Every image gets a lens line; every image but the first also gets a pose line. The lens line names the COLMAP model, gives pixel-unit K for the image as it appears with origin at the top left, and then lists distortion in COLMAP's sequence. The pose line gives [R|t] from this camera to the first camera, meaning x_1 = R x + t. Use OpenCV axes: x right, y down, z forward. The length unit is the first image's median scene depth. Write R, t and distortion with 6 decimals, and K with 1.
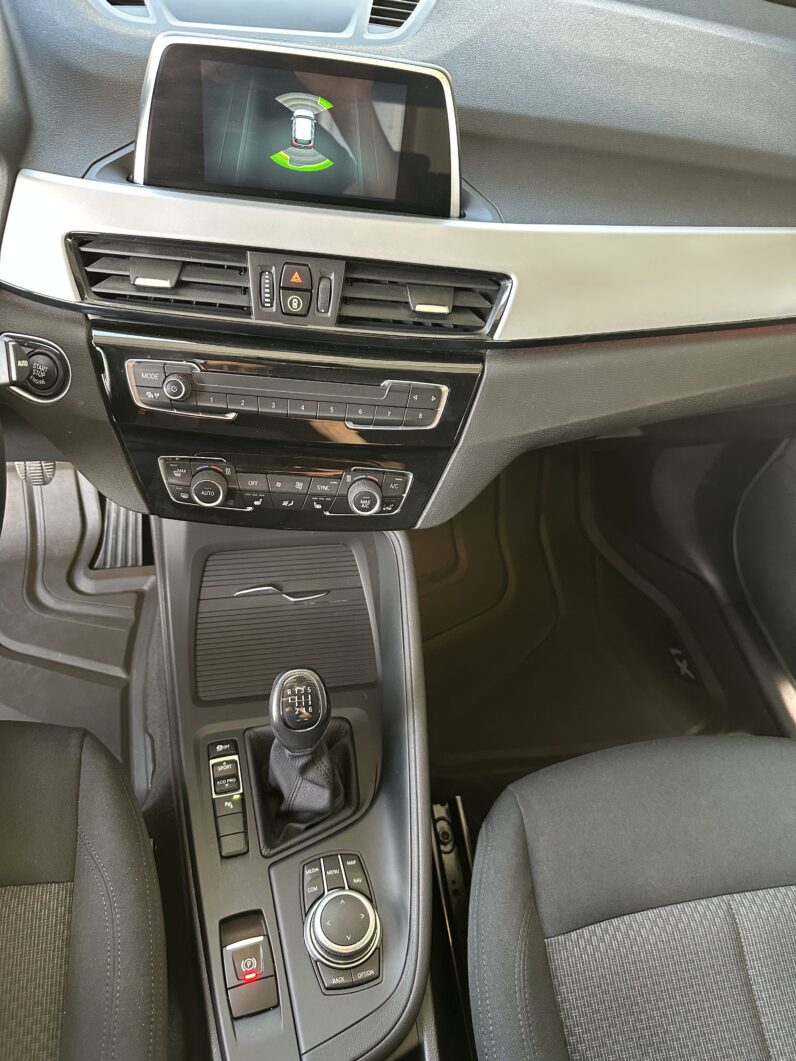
lens RADIAL K [[736.7, 0, 398.3], [0, 736.7, 555.8], [0, 0, 1]] dist [0.011292, -0.029805]
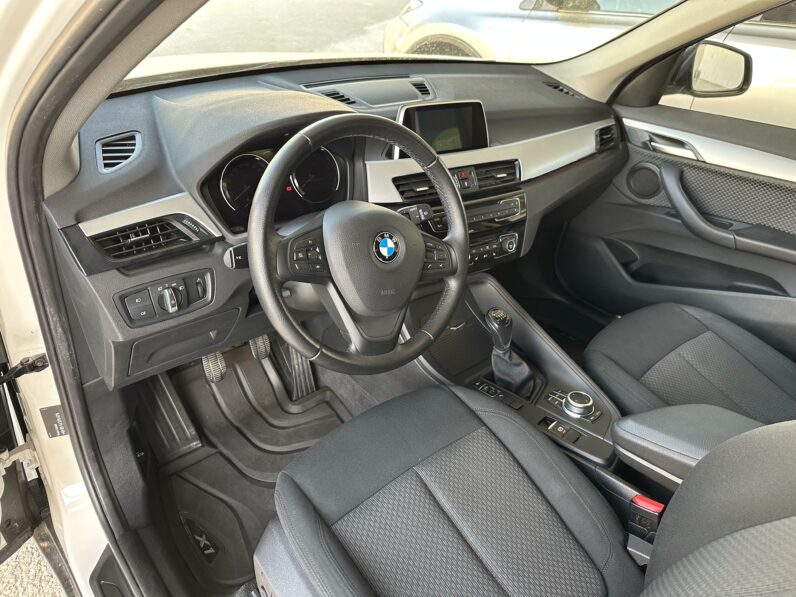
lens RADIAL K [[553.2, 0, 412.0], [0, 553.2, 295.5], [0, 0, 1]] dist [0.008044, -0.026277]
pose [[0.854449, -0.316235, 0.412204, -1.237237], [0.421151, 0.886191, -0.193127, 0.321968], [-0.304218, 0.338617, 0.890387, -0.592018]]
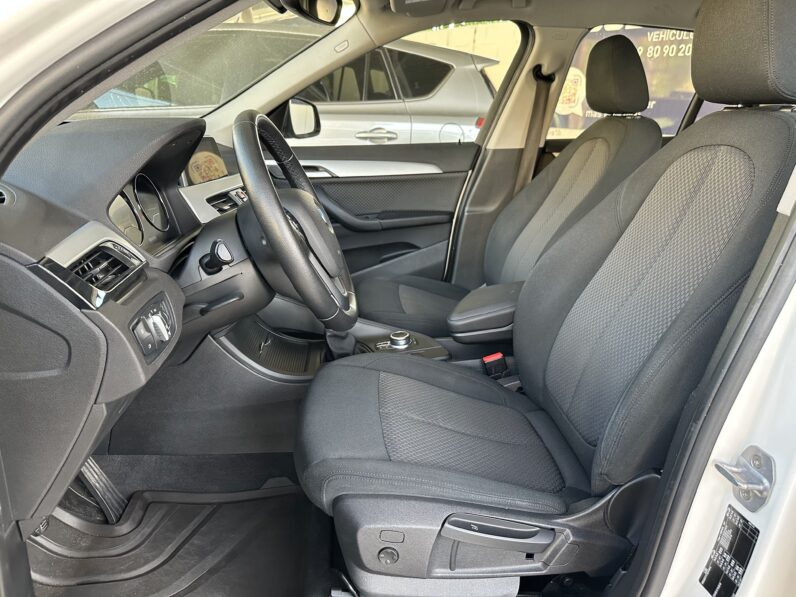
lens RADIAL K [[541.2, 0, 394.3], [0, 541.2, 300.9], [0, 0, 1]] dist [0.121205, -0.157230]
pose [[0.088328, -0.419963, 0.903233, -2.201160], [0.765705, 0.608600, 0.208093, -0.098264], [-0.637099, 0.673229, 0.375324, 0.042944]]
